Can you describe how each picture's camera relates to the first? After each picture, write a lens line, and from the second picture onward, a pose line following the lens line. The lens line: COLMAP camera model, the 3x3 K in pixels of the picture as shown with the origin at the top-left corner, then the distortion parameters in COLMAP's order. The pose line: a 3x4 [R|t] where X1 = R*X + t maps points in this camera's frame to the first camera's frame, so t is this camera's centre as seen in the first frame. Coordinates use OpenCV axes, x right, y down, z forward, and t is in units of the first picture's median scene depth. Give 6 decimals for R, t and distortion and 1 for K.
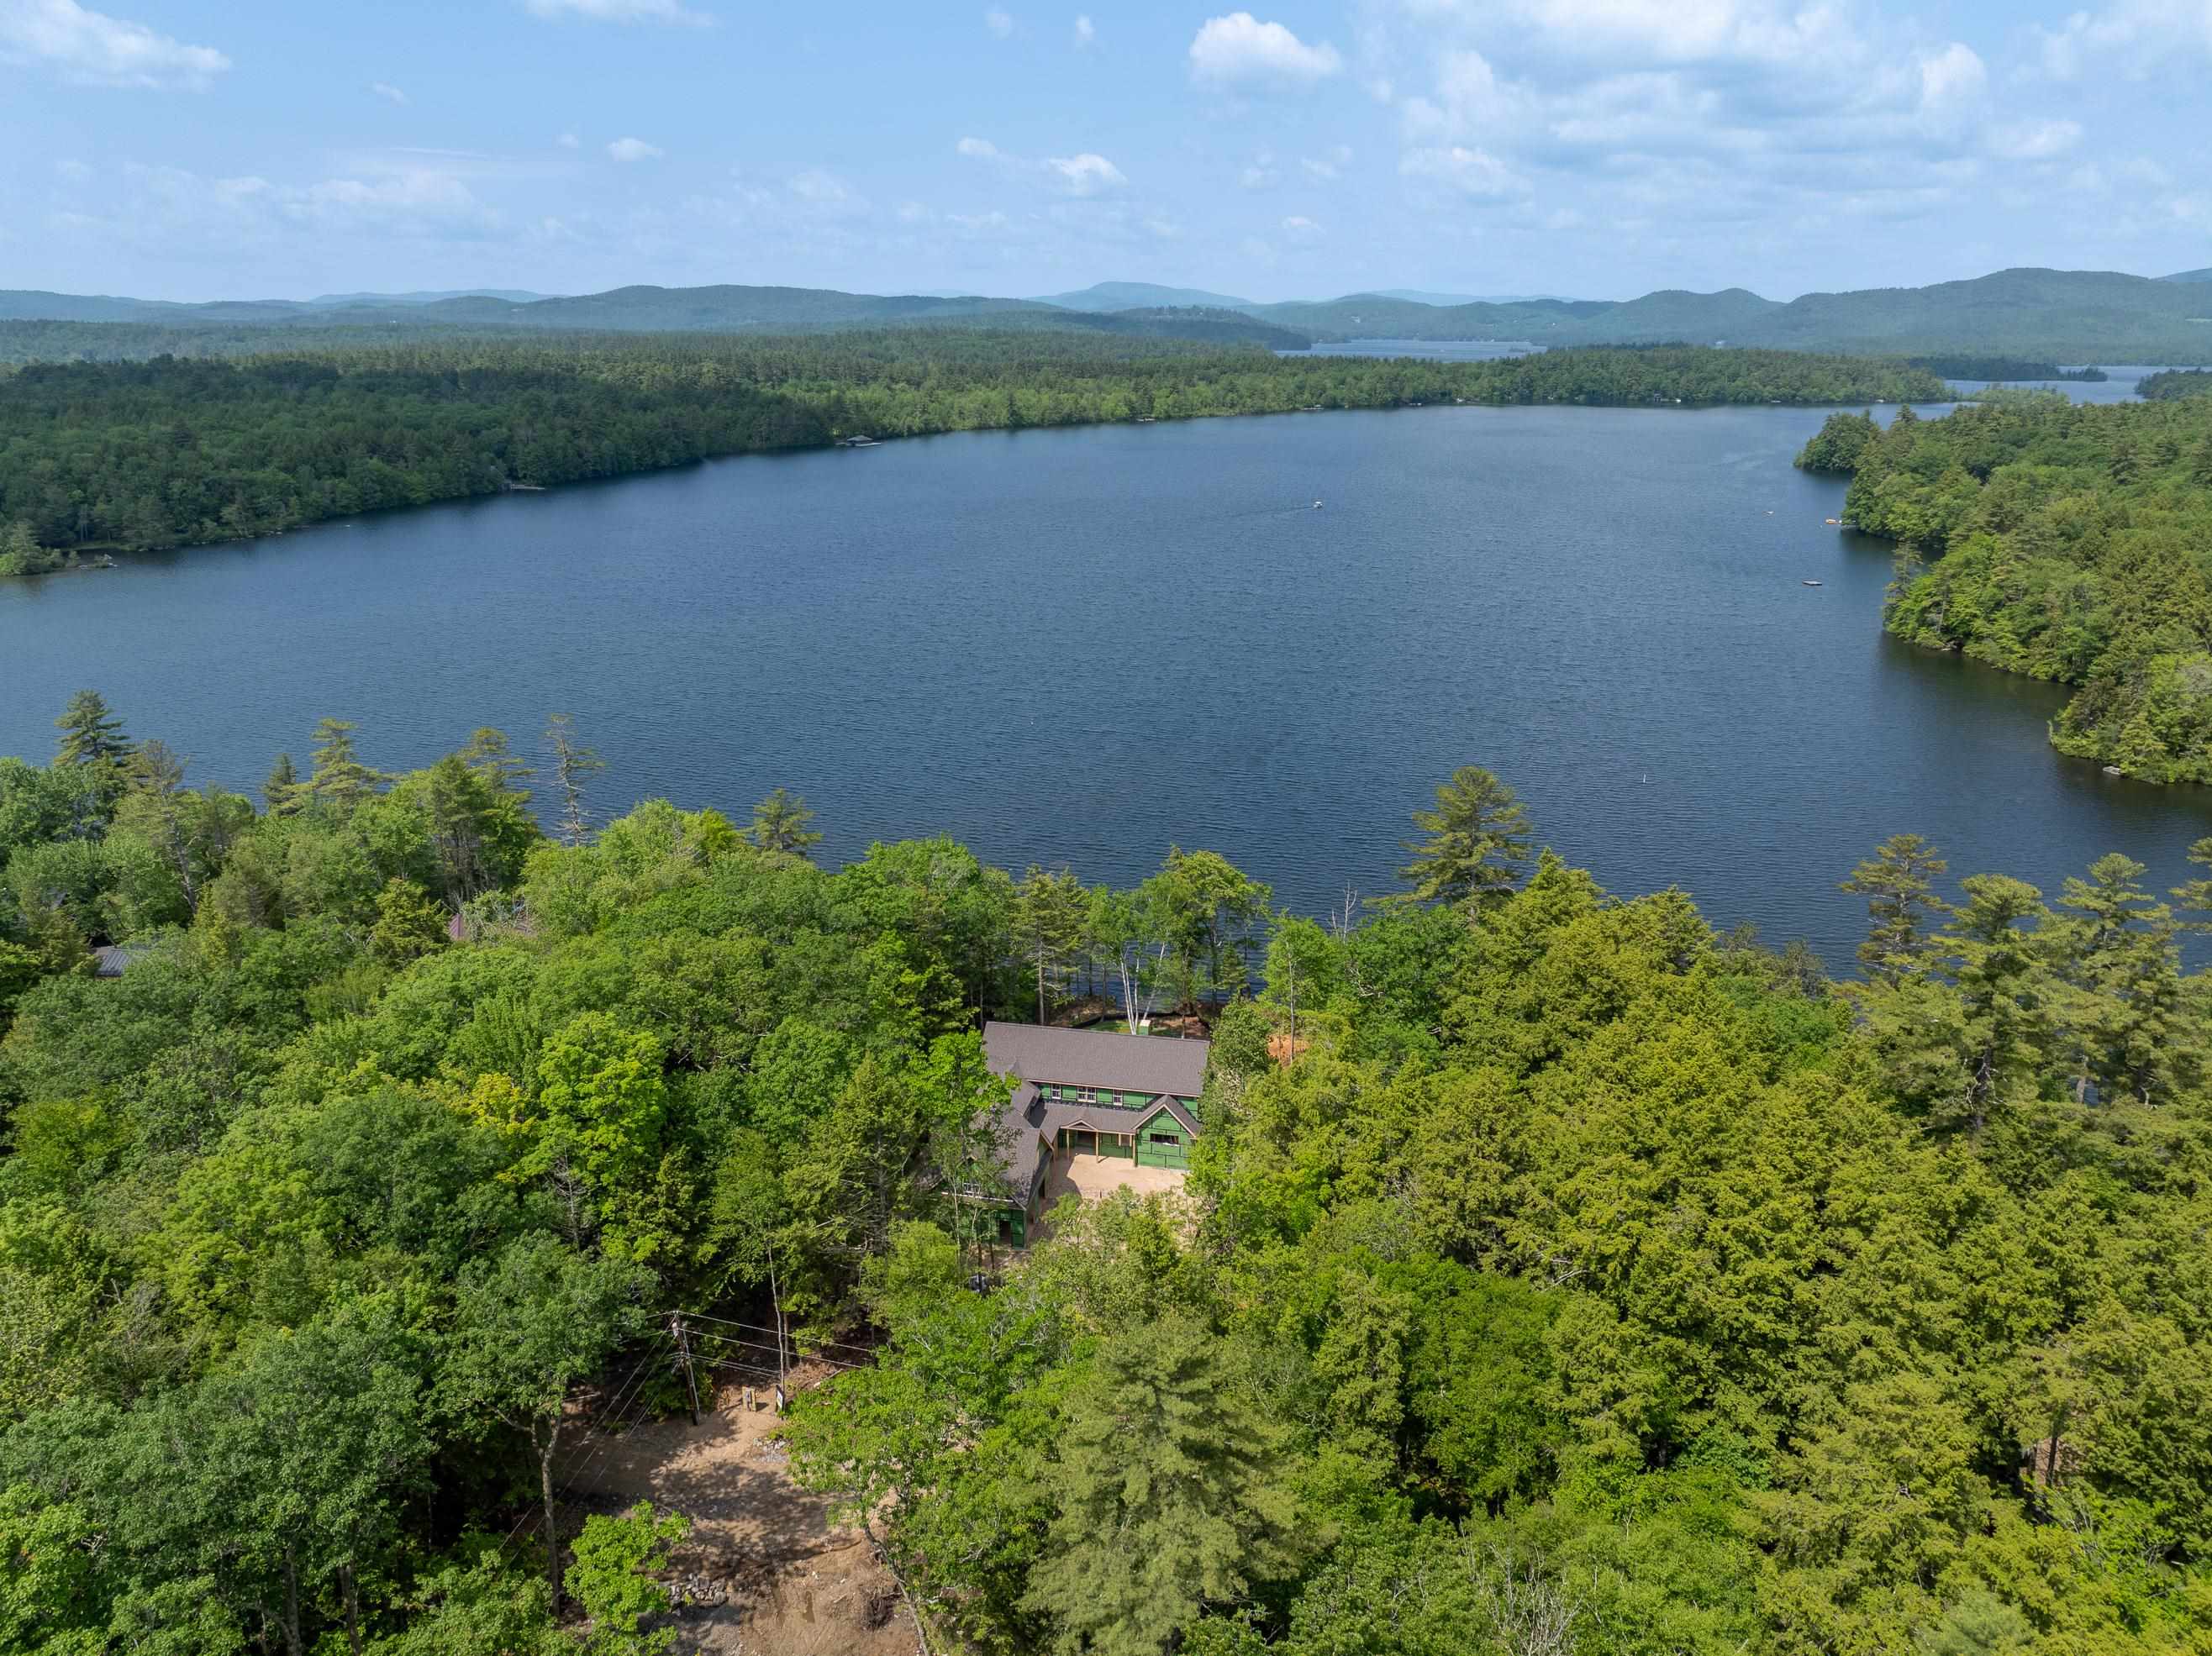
lens RADIAL K [[1576.6, 0, 1118.5], [0, 1576.6, 831.8], [0, 0, 1]] dist [-0.051434, 0.020773]
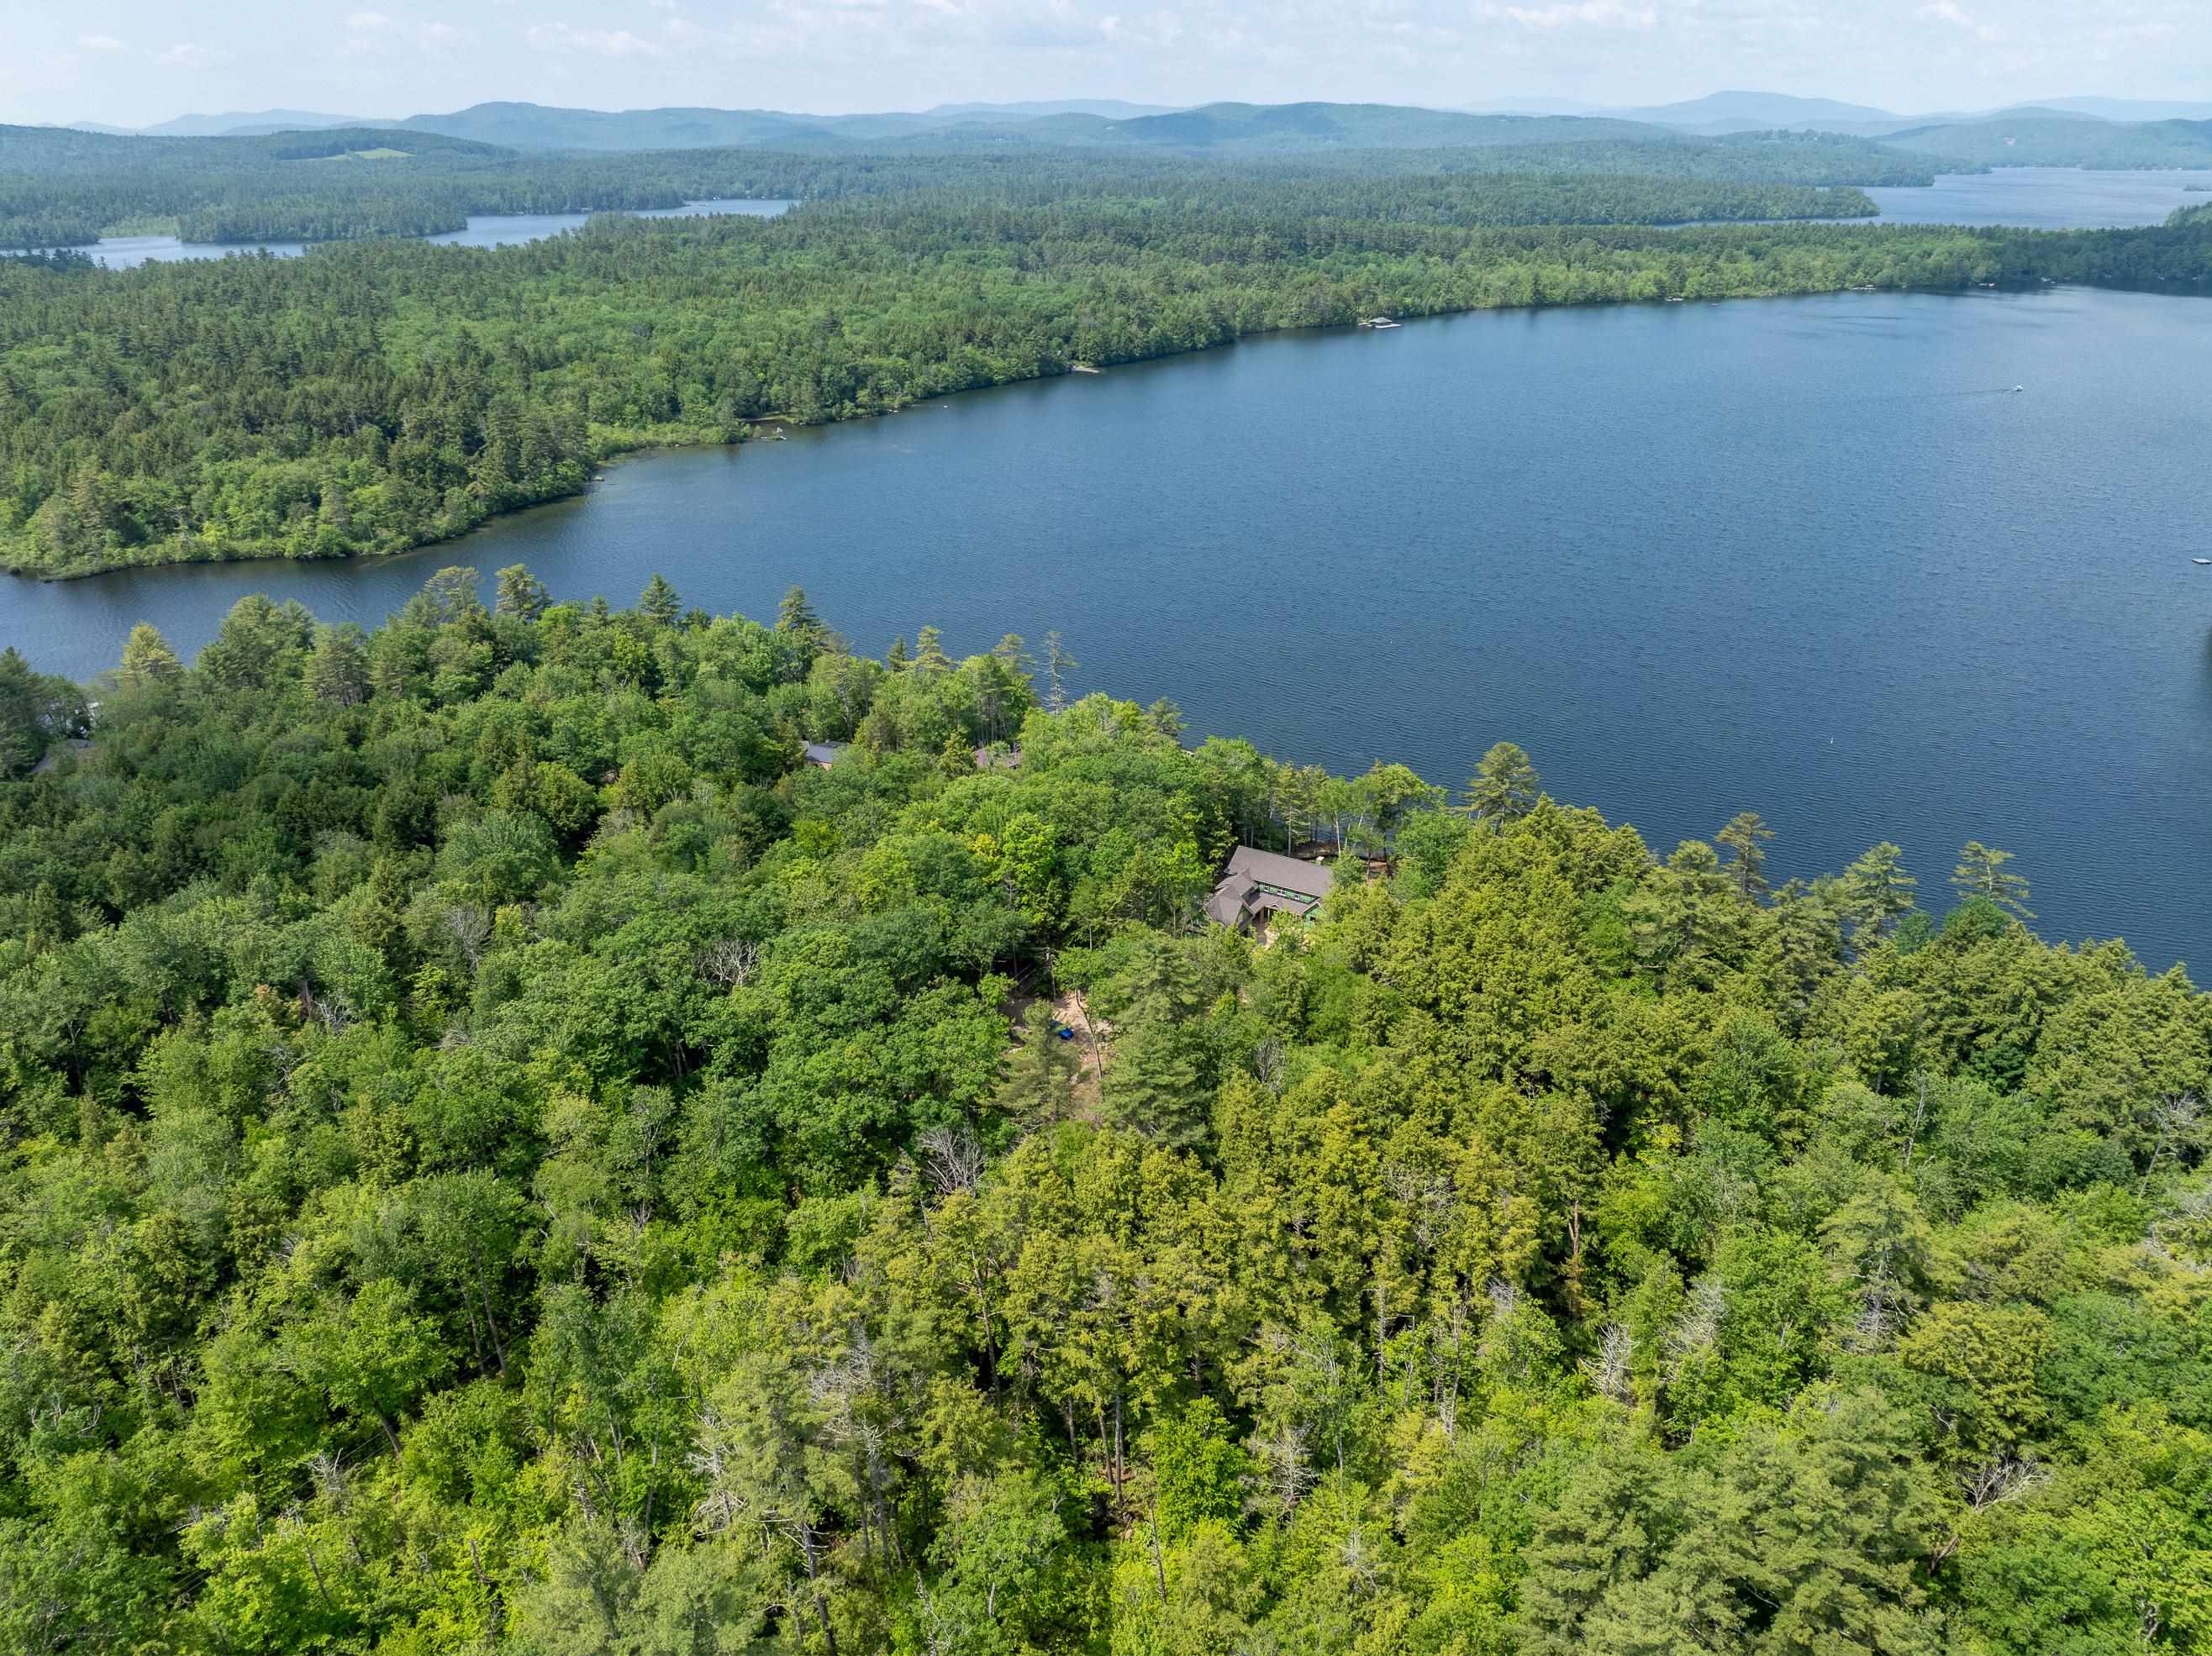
lens RADIAL K [[1576.6, 0, 1091.4], [0, 1576.6, 834.4], [0, 0, 1]] dist [-0.051434, 0.020773]
pose [[0.934367, 0.138284, -0.328384, 0.257849], [-0.101020, 0.986612, 0.128028, -0.079837], [0.341692, -0.086451, 0.935827, -0.566035]]
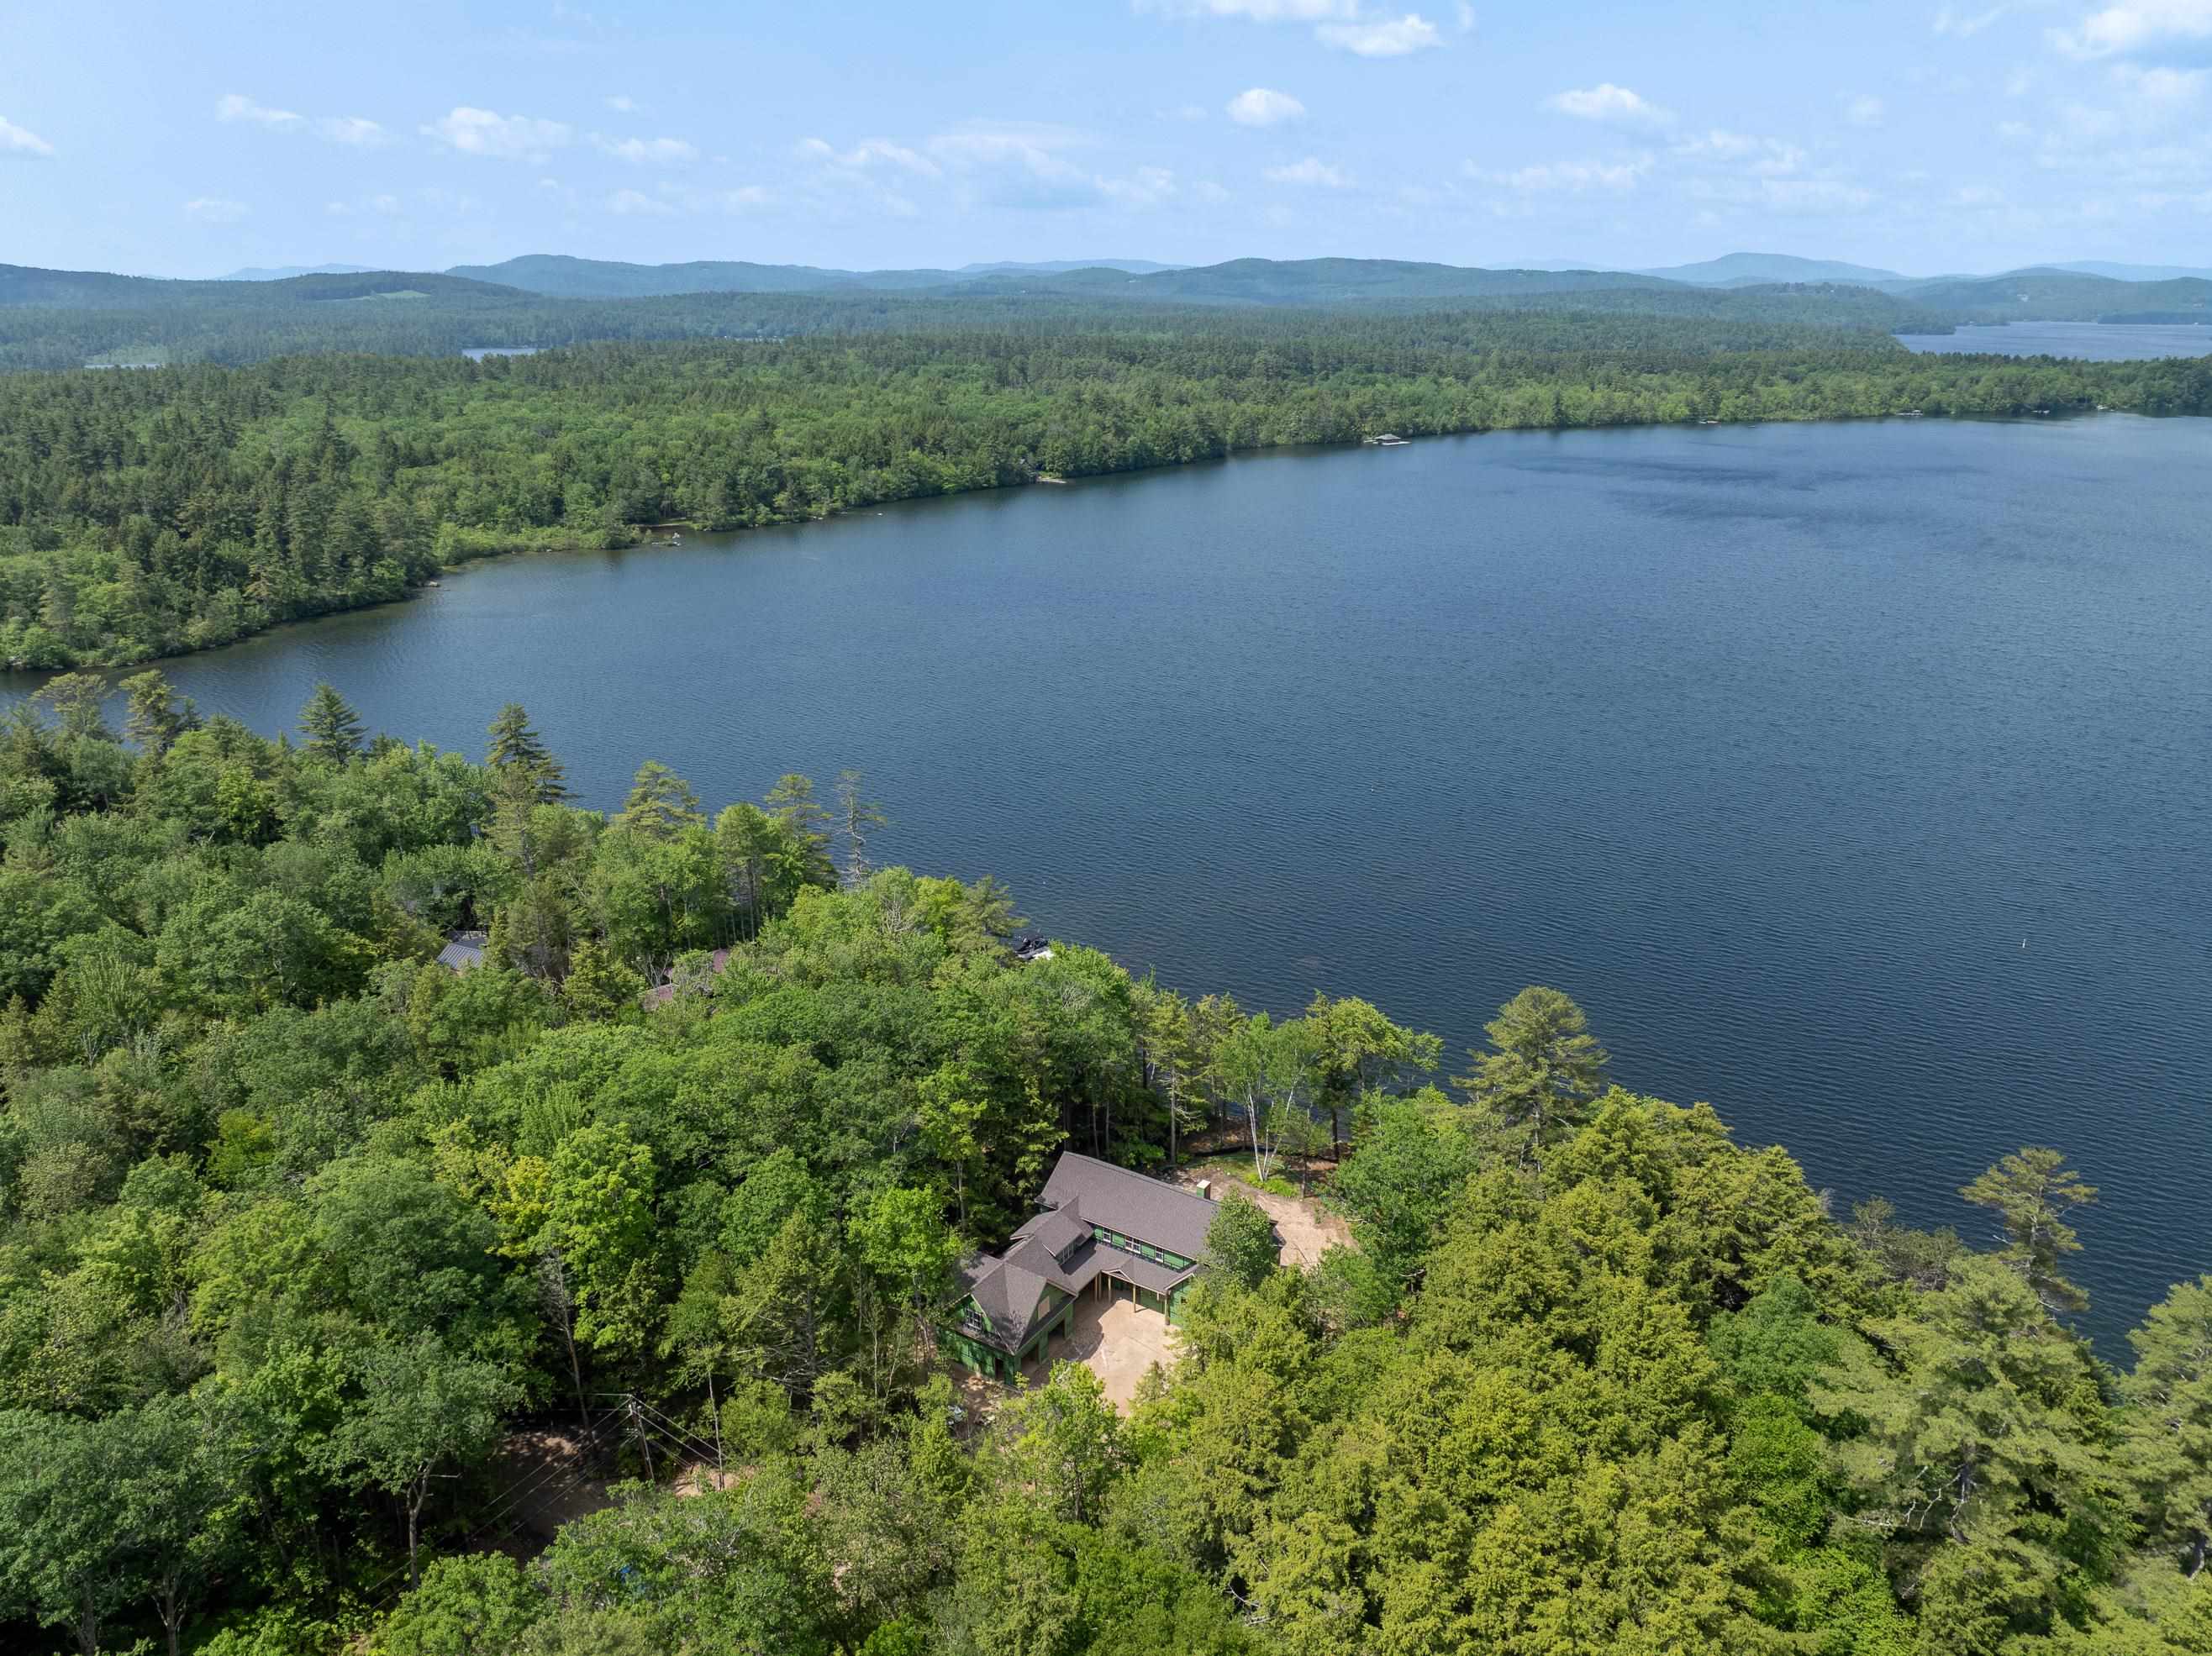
lens RADIAL K [[1576.6, 0, 1099.2], [0, 1576.6, 829.3], [0, 0, 1]] dist [-0.051434, 0.020773]
pose [[0.929677, 0.116482, -0.349474, 0.197049], [-0.110643, 0.993182, 0.036702, -0.093703], [0.351366, 0.004546, 0.936227, 0.026282]]
